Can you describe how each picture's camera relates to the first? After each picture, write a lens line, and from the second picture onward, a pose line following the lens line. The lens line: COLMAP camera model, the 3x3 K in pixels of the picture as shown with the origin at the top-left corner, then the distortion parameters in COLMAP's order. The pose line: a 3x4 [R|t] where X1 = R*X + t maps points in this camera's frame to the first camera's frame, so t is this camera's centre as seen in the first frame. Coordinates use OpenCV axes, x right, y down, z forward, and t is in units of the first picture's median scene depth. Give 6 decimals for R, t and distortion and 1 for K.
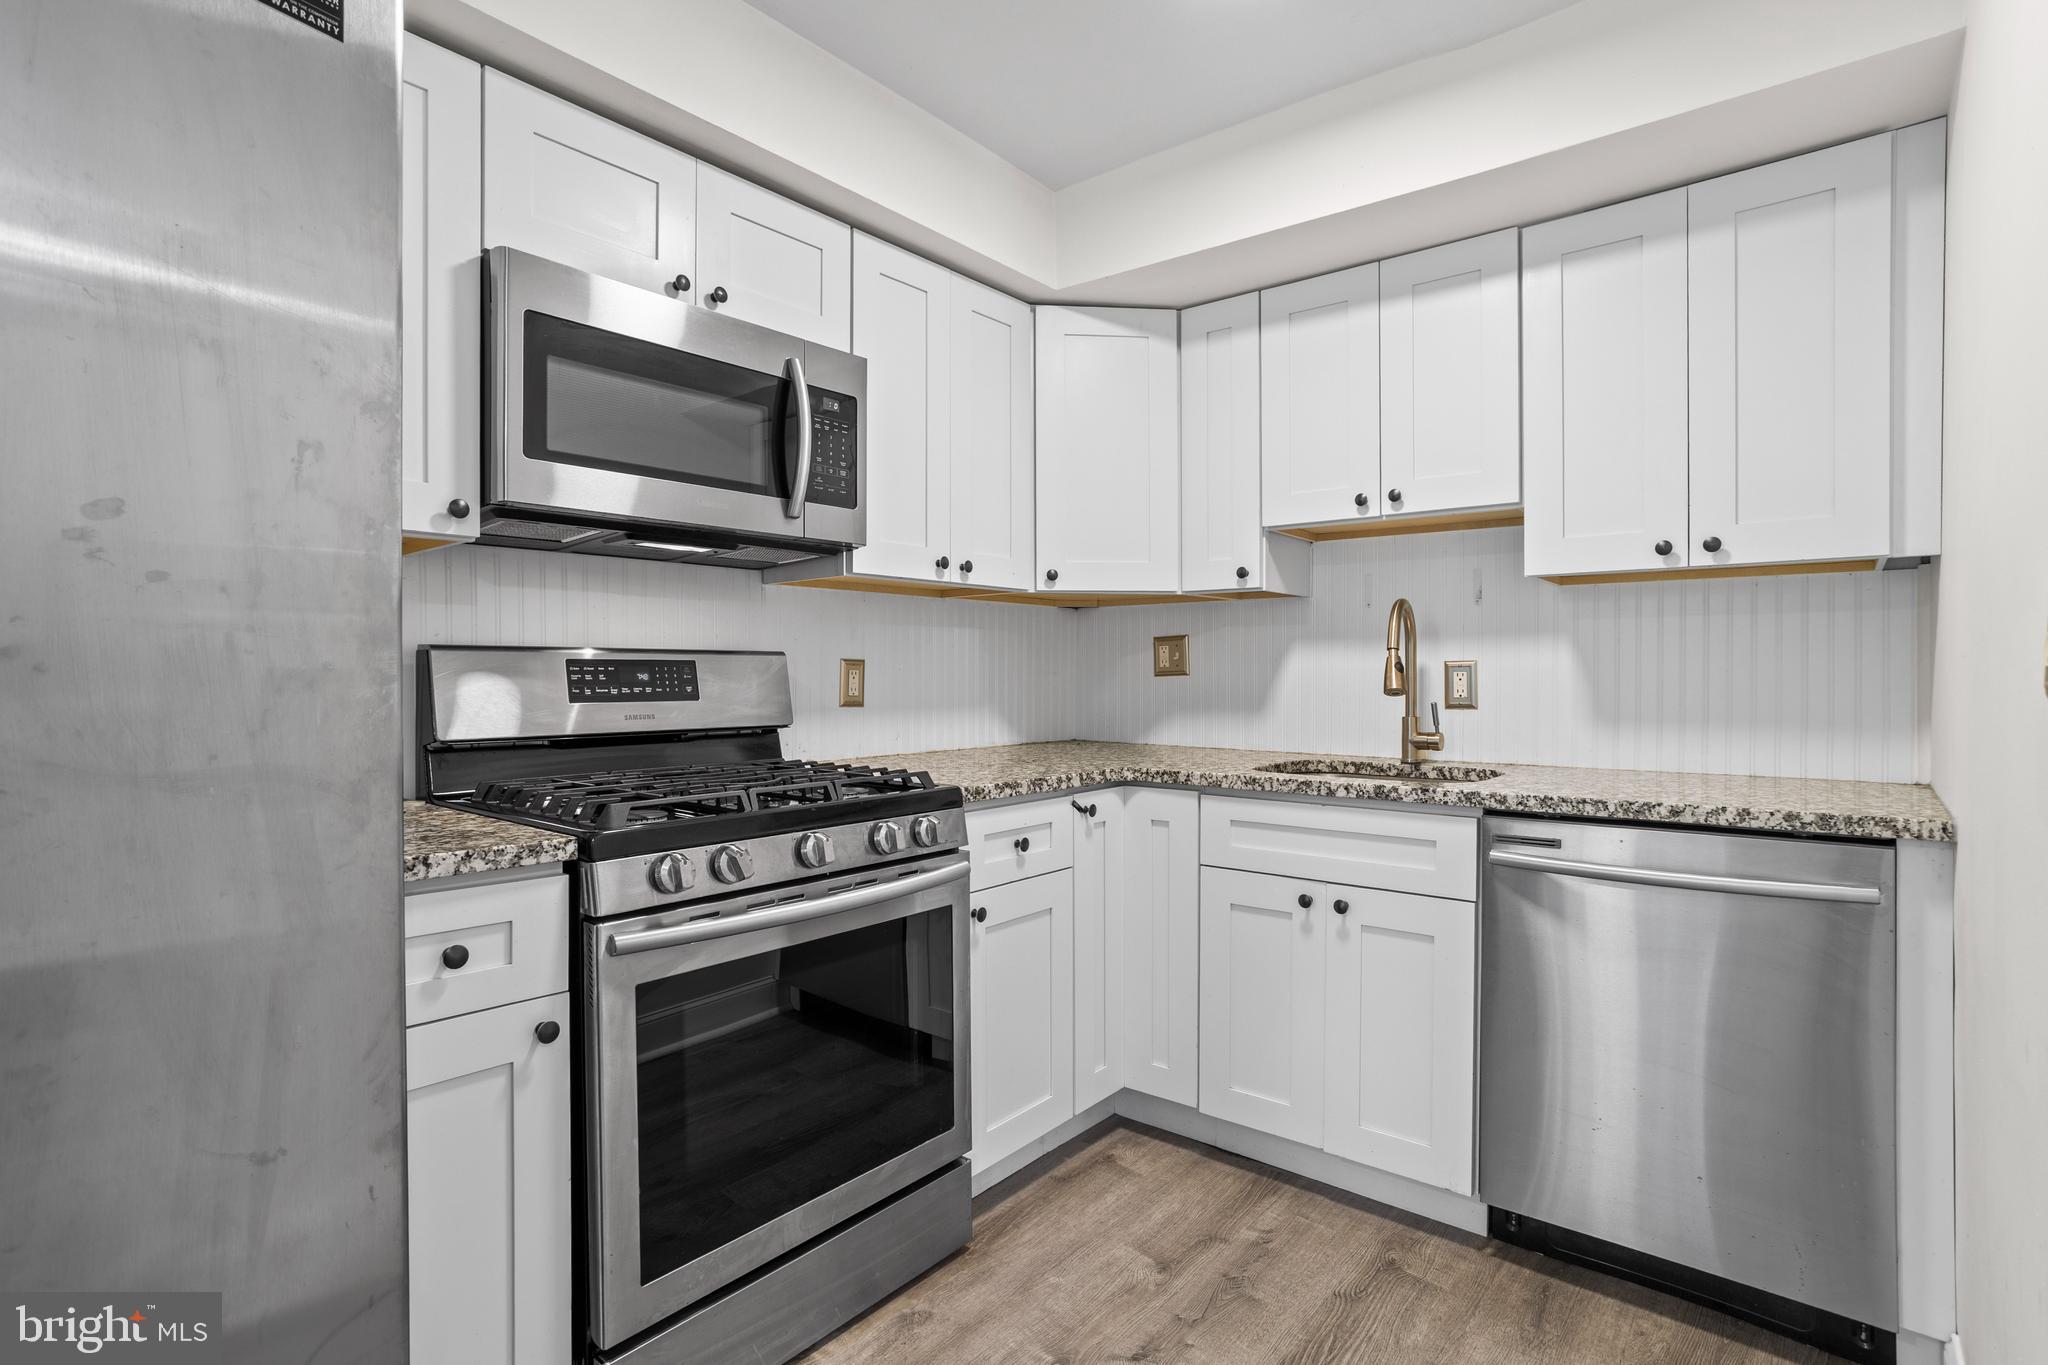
lens RADIAL K [[996.2, 0, 1024.0], [0, 996.2, 682.5], [0, 0, 1]] dist [-0.059091, 0.038736]
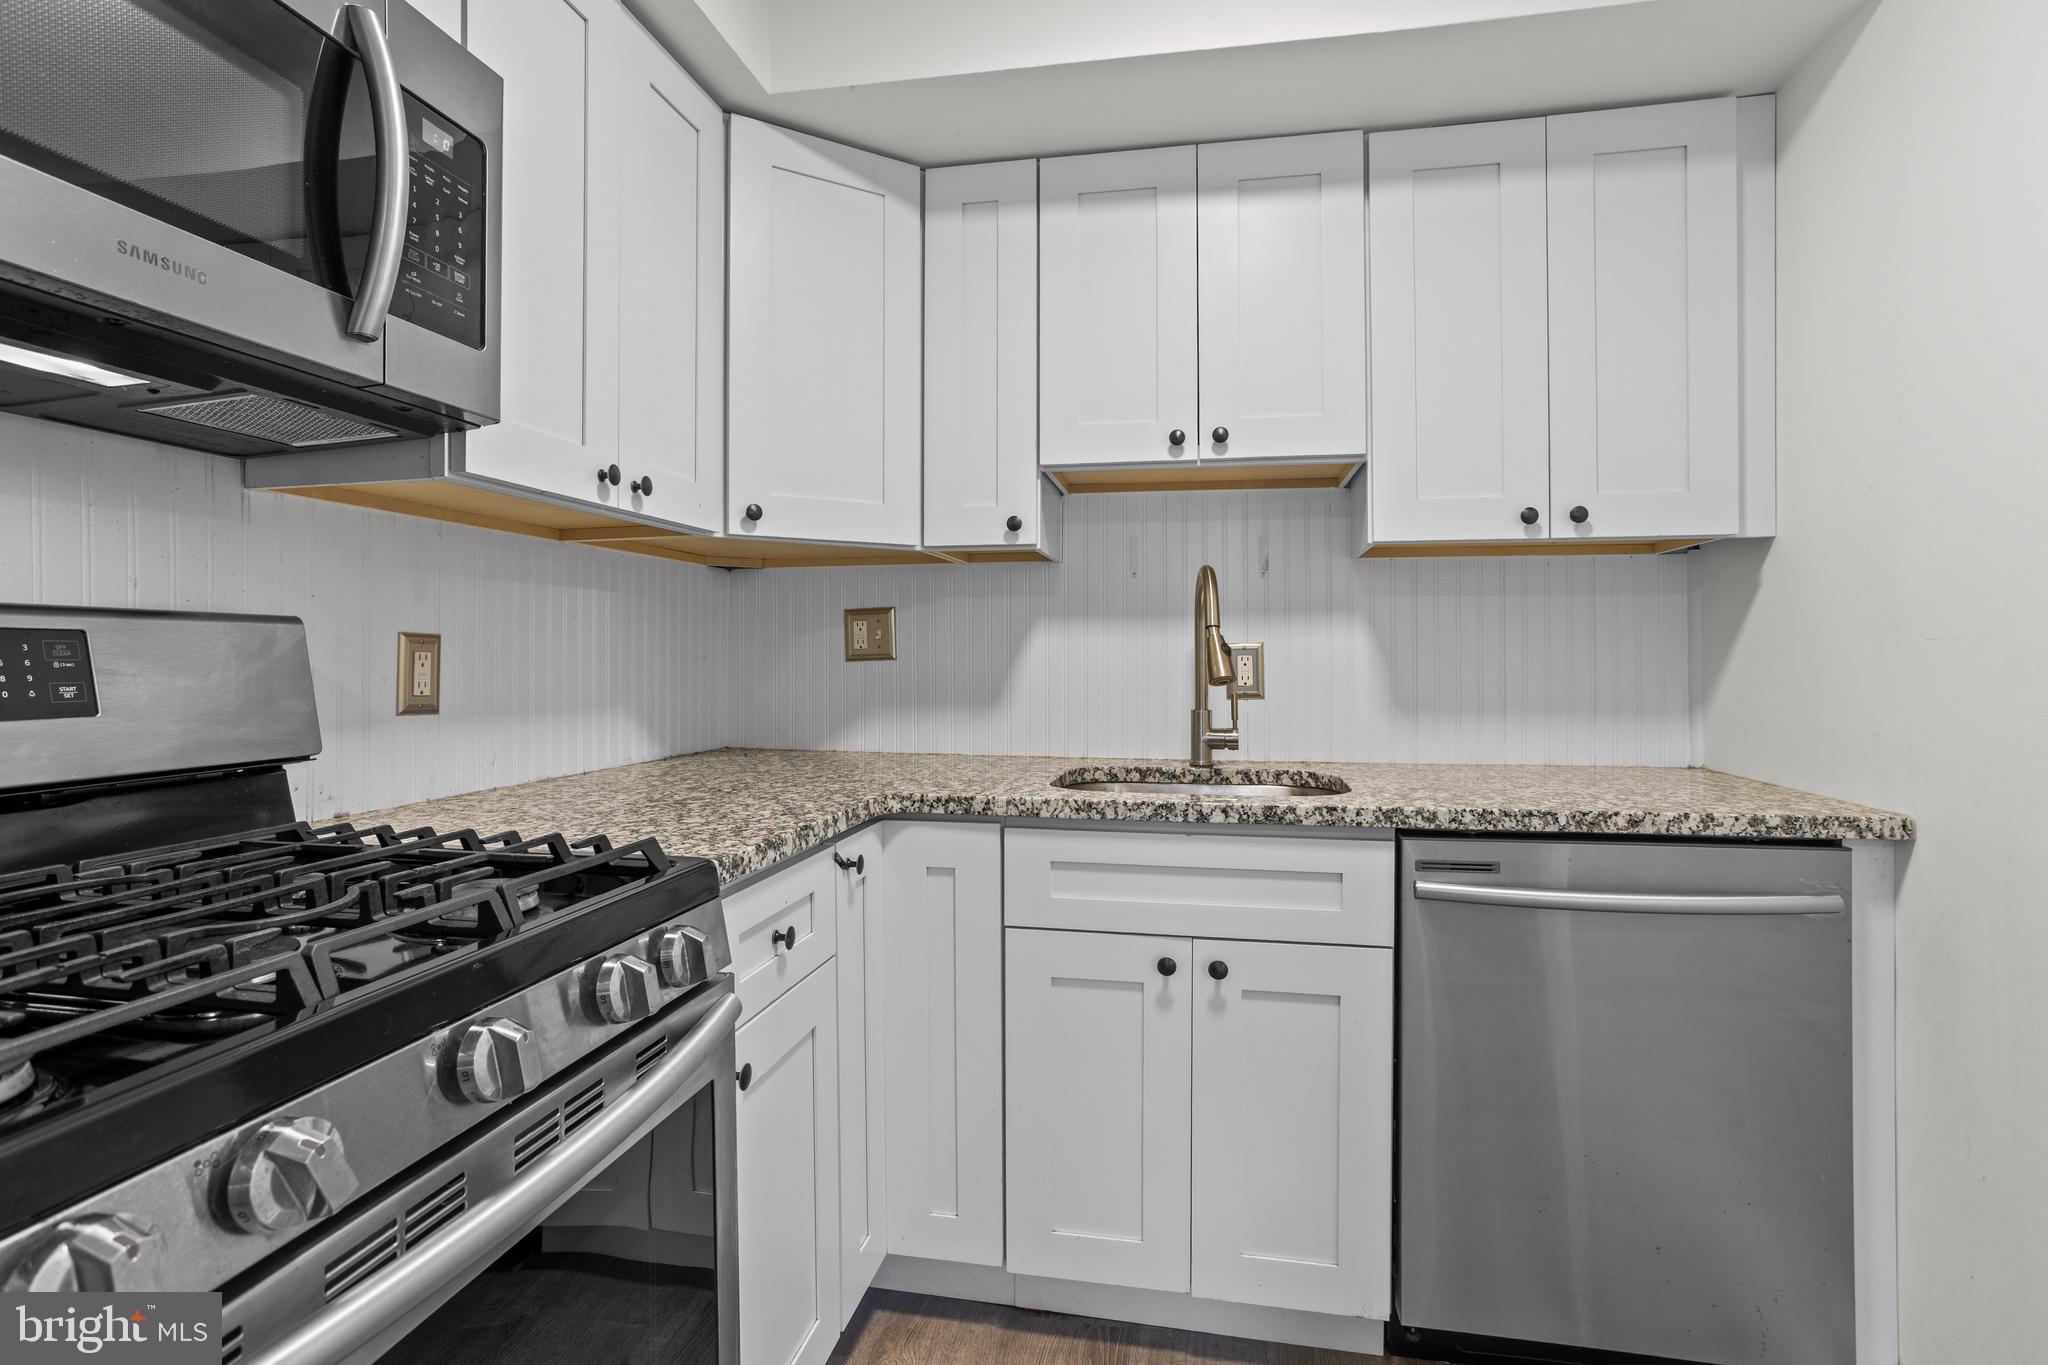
lens RADIAL K [[1000.9, 0, 1015.7], [0, 1000.9, 659.5], [0, 0, 1]] dist [-0.060631, 0.039507]
pose [[0.885904, -0.000775, 0.463867, -0.164341], [0.003964, 0.999975, -0.005899, -0.003916], [-0.463851, 0.007065, 0.885885, 0.406963]]
